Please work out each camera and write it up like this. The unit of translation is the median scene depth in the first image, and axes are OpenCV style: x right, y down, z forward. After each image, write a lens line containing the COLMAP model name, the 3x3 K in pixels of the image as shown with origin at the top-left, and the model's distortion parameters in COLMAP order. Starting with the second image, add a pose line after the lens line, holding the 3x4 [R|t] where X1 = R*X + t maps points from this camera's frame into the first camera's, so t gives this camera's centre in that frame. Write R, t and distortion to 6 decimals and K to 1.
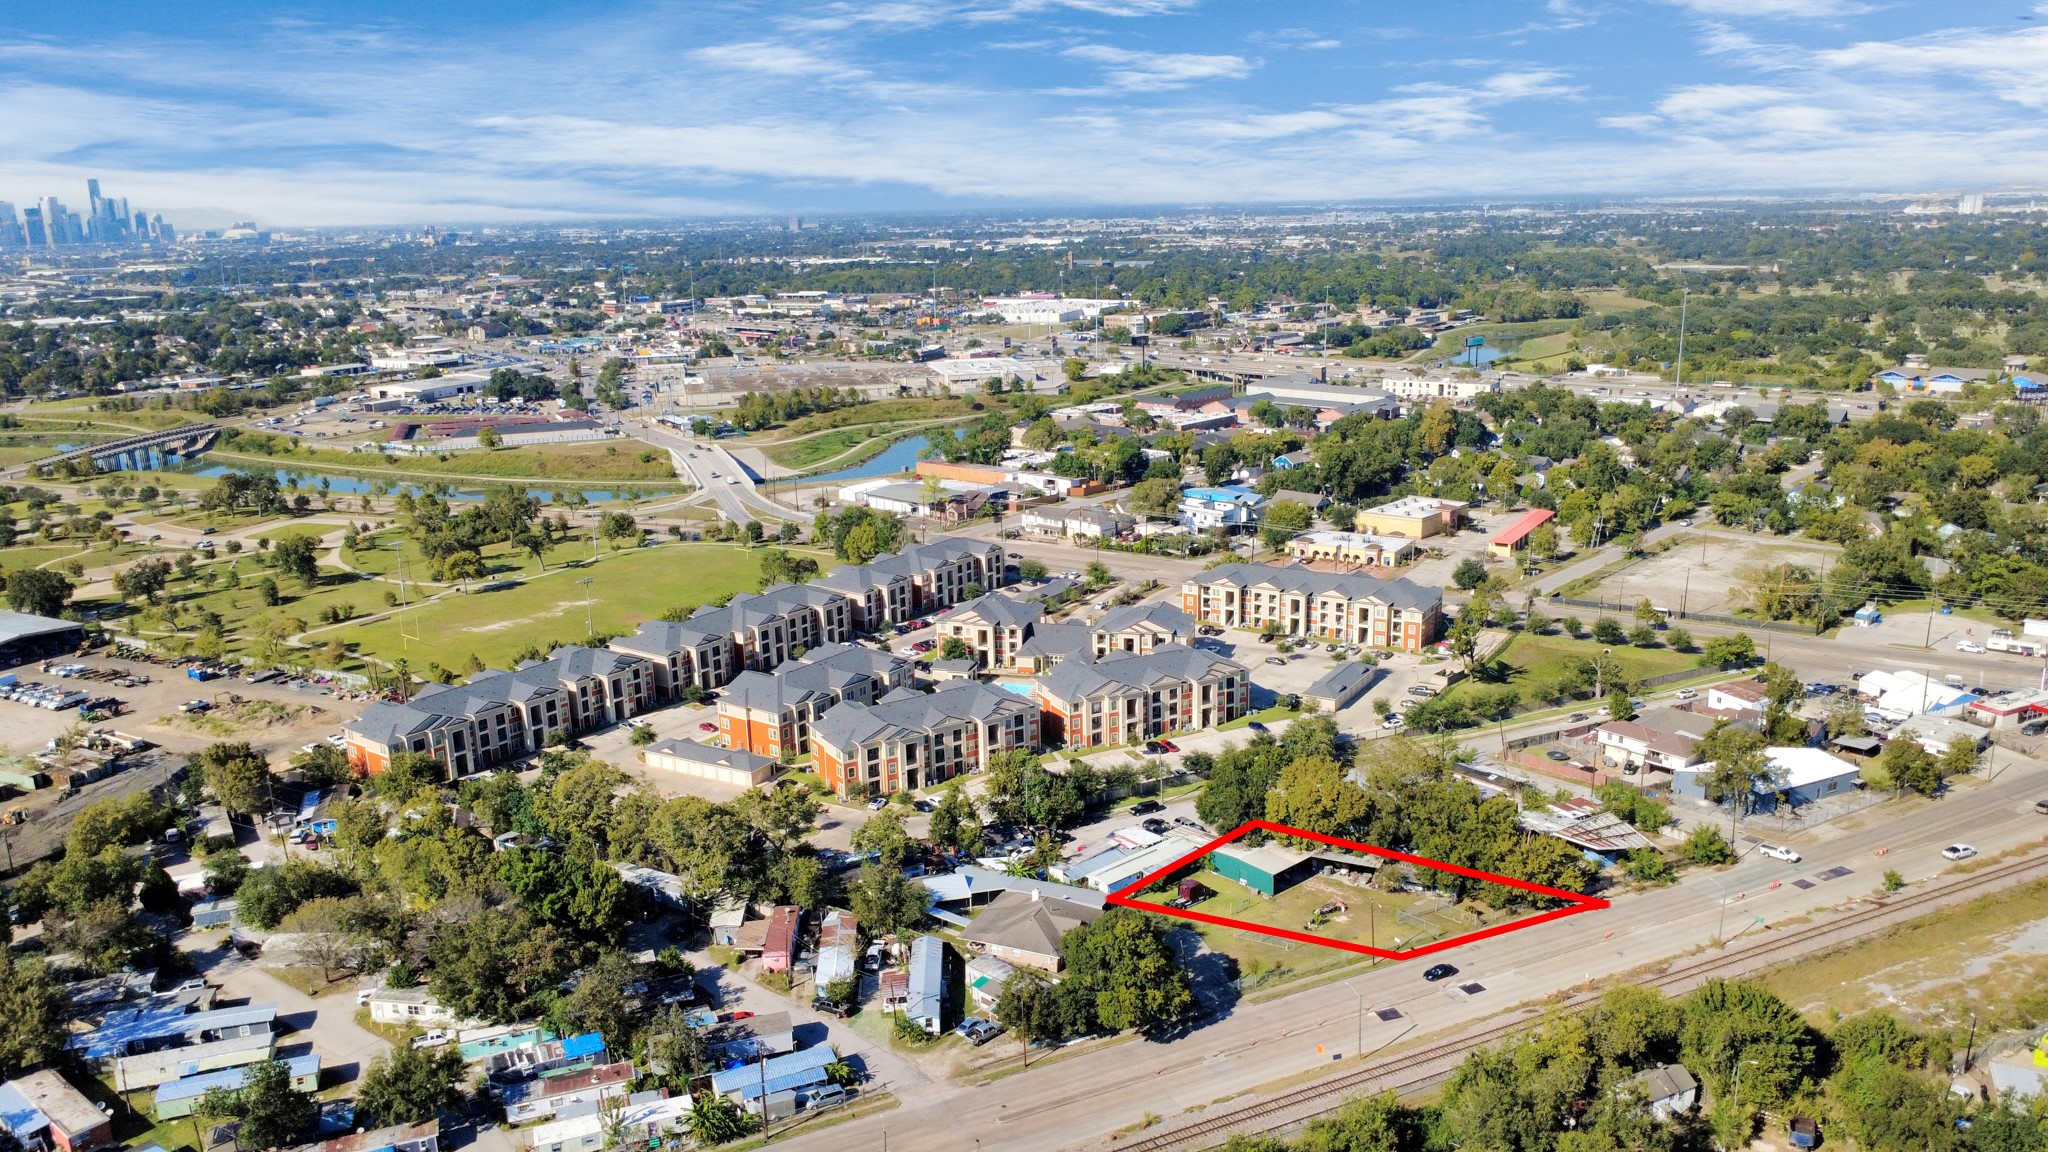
lens RADIAL K [[1486.7, 0, 1027.4], [0, 1486.7, 579.0], [0, 0, 1]] dist [-0.001055, 0.000829]
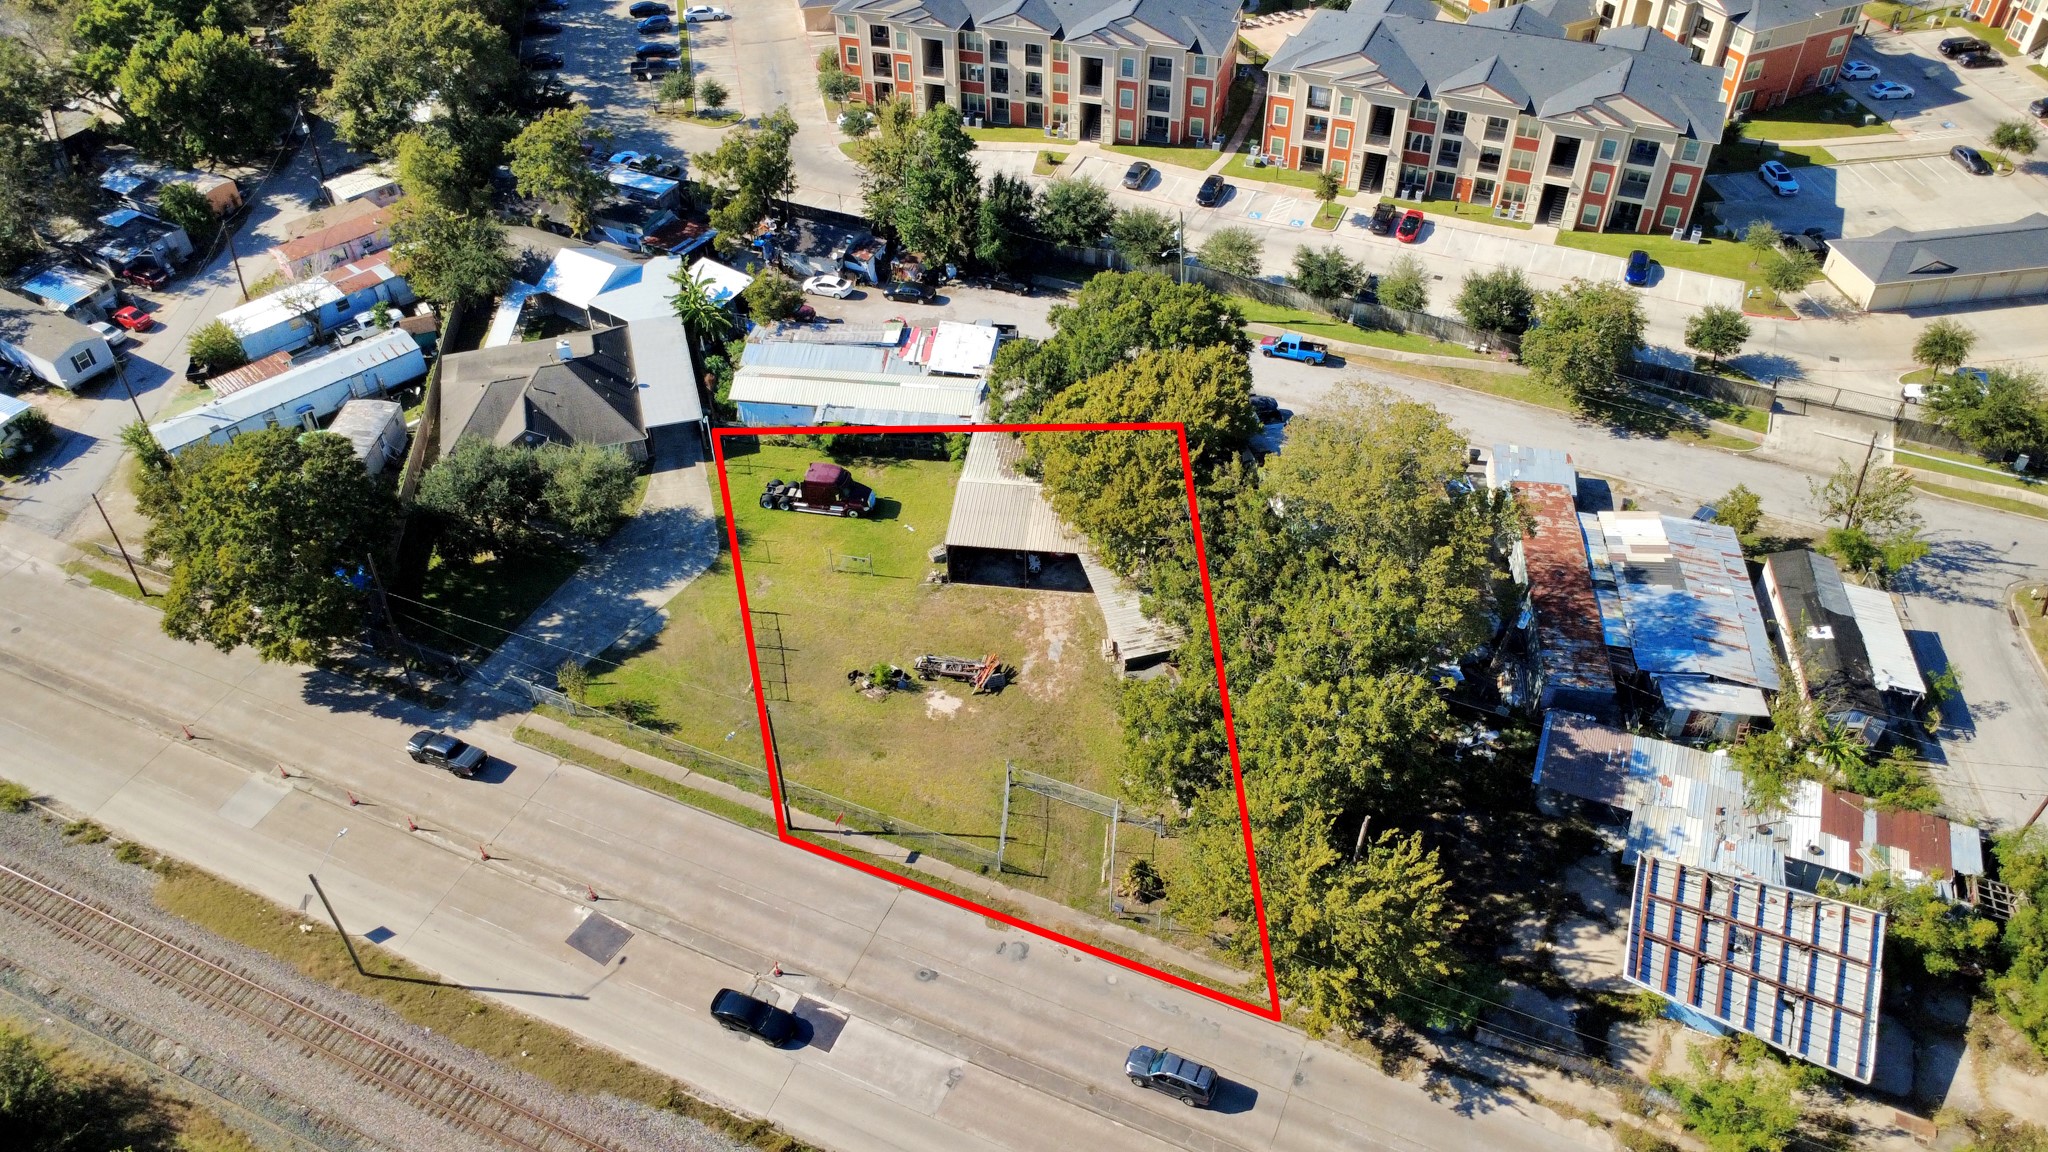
lens RADIAL K [[1486.7, 0, 1027.4], [0, 1486.7, 579.0], [0, 0, 1]] dist [-0.001055, 0.000829]
pose [[0.654096, 0.520007, -0.549319, 0.342497], [-0.190258, 0.815973, 0.545885, -0.036501], [0.732093, -0.252549, 0.632660, 0.566596]]
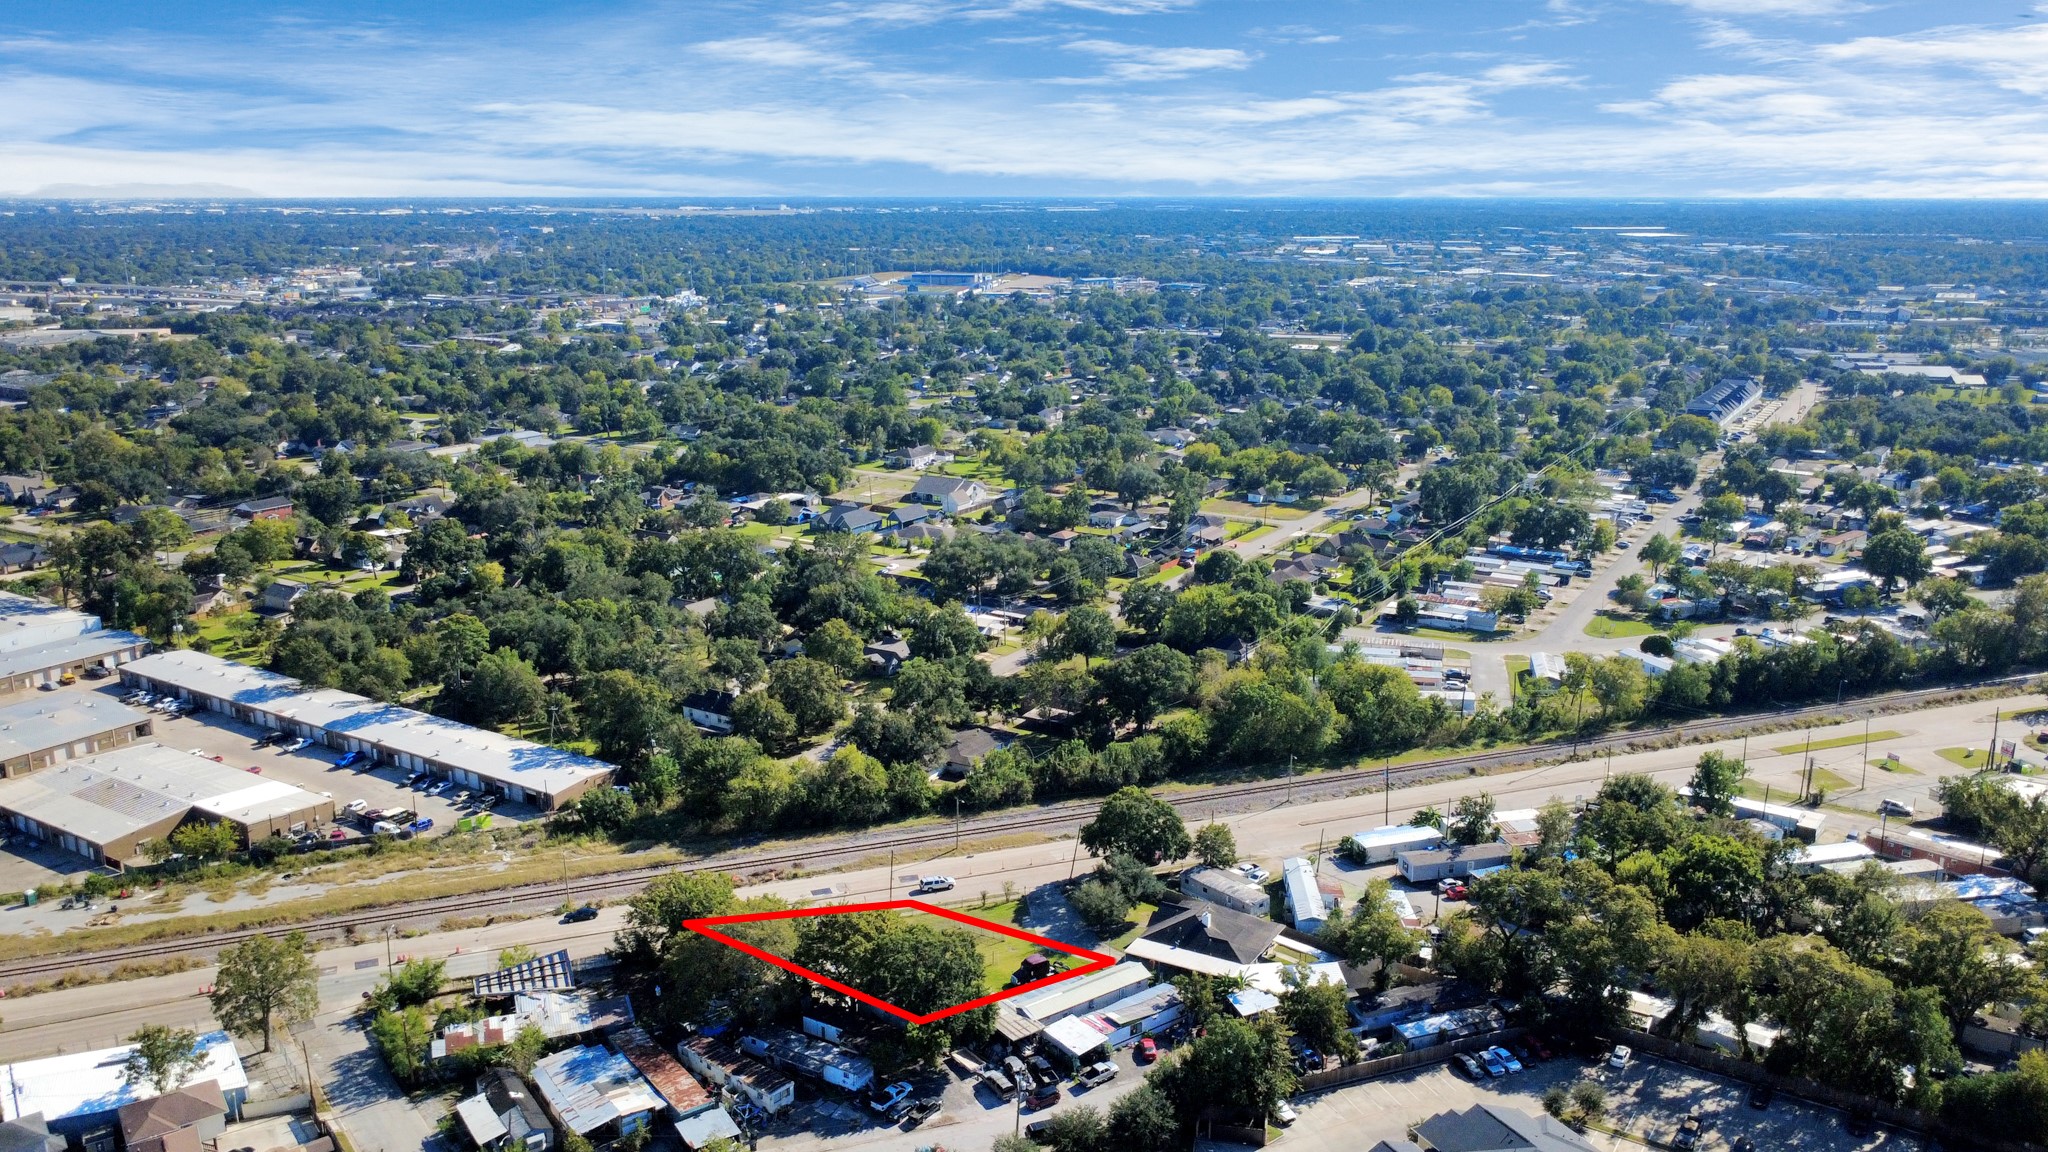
lens RADIAL K [[1544.7, 0, 1029.9], [0, 1544.7, 607.9], [0, 0, 1]] dist [0.000395, -0.002483]
pose [[-0.996433, 0.001064, 0.084386, 0.026290], [0.042306, 0.871506, 0.488557, -0.340626], [-0.073023, 0.490384, -0.868442, 1.326525]]
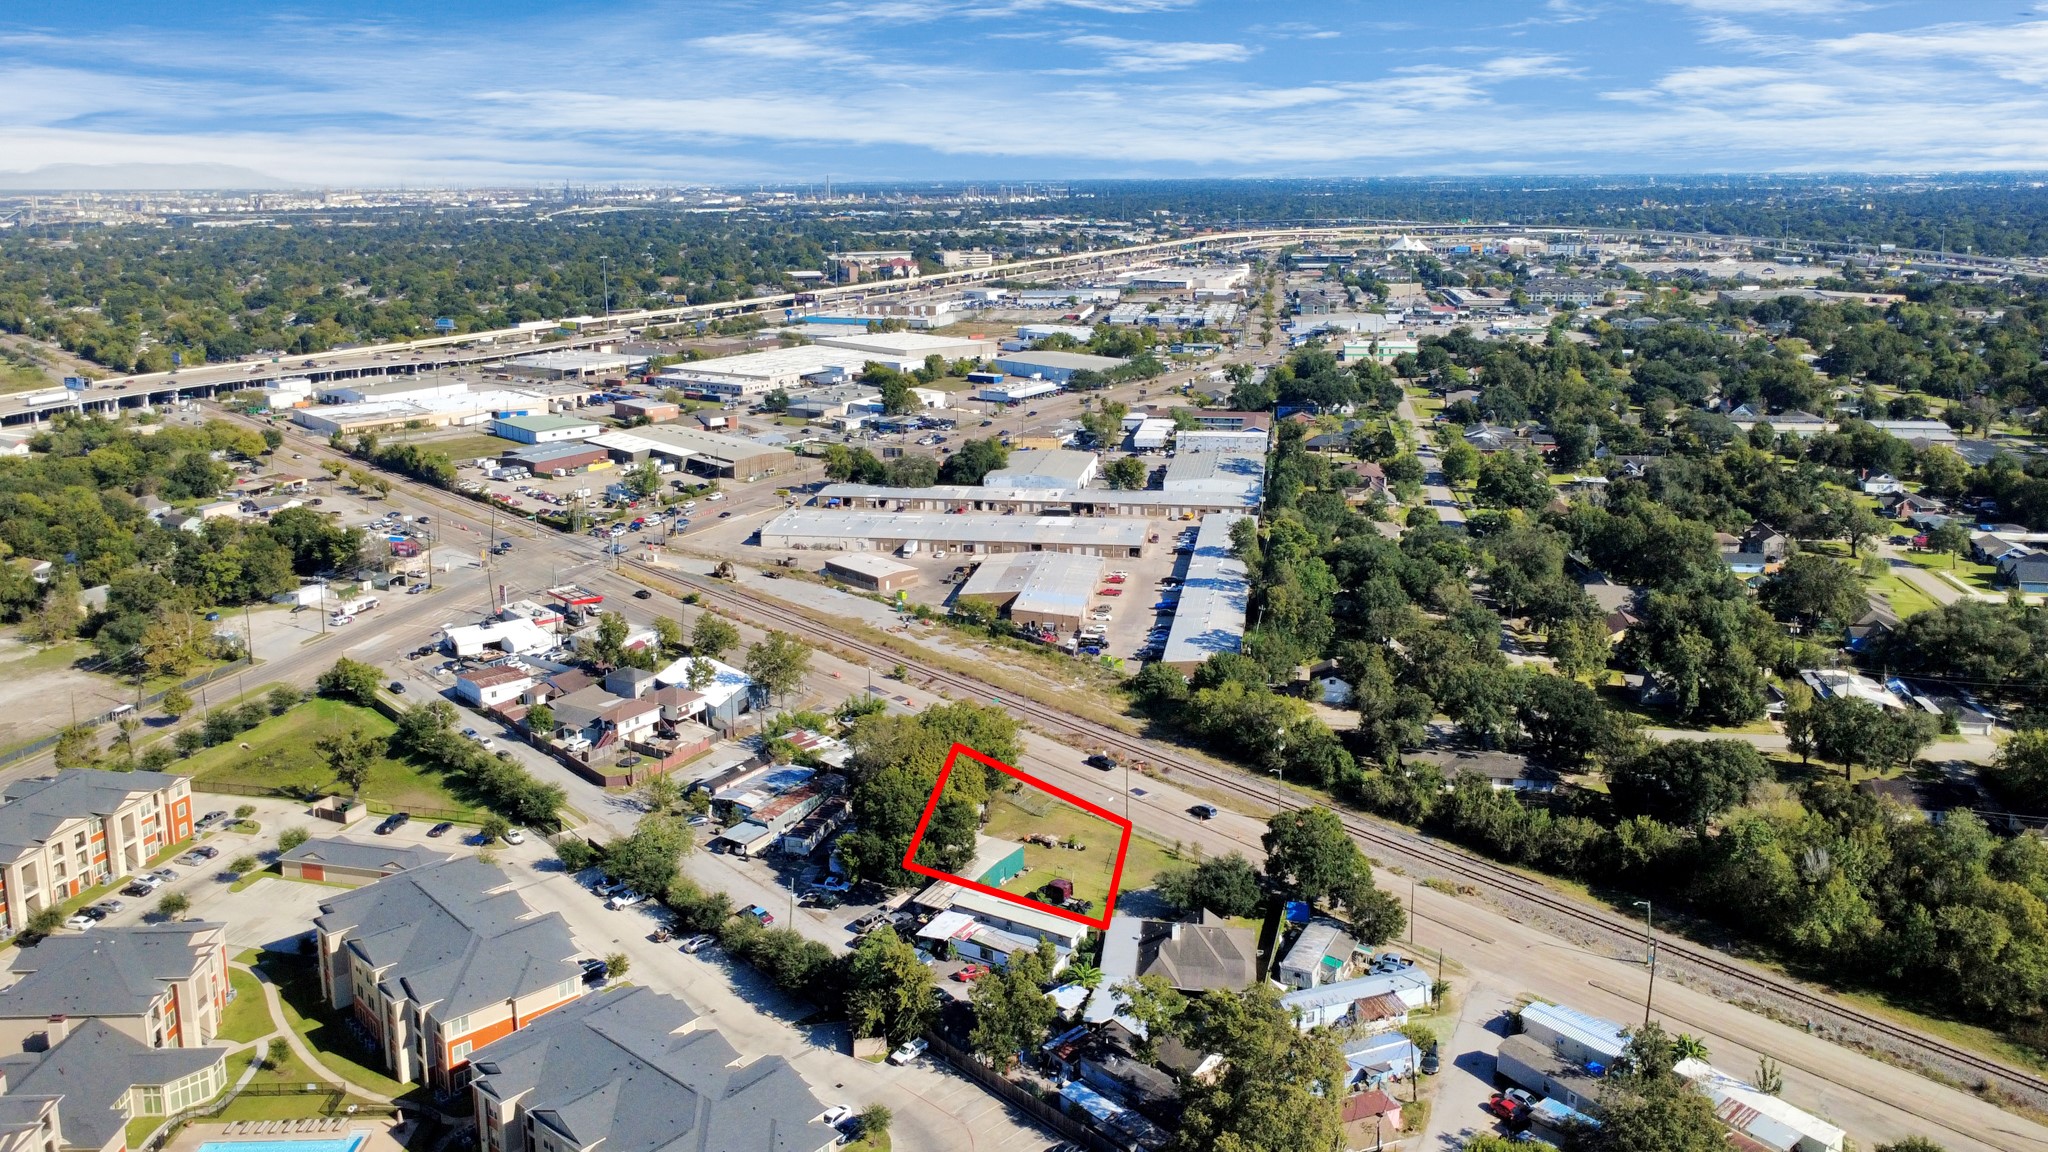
lens RADIAL K [[1537.5, 0, 1030.2], [0, 1537.5, 402.2], [0, 0, 1]] dist [-0.000180, 0.005427]
pose [[-0.298397, -0.115875, 0.947382, -0.604143], [0.250933, 0.948159, 0.195007, -0.219020], [-0.920865, 0.295918, -0.253850, 0.912166]]
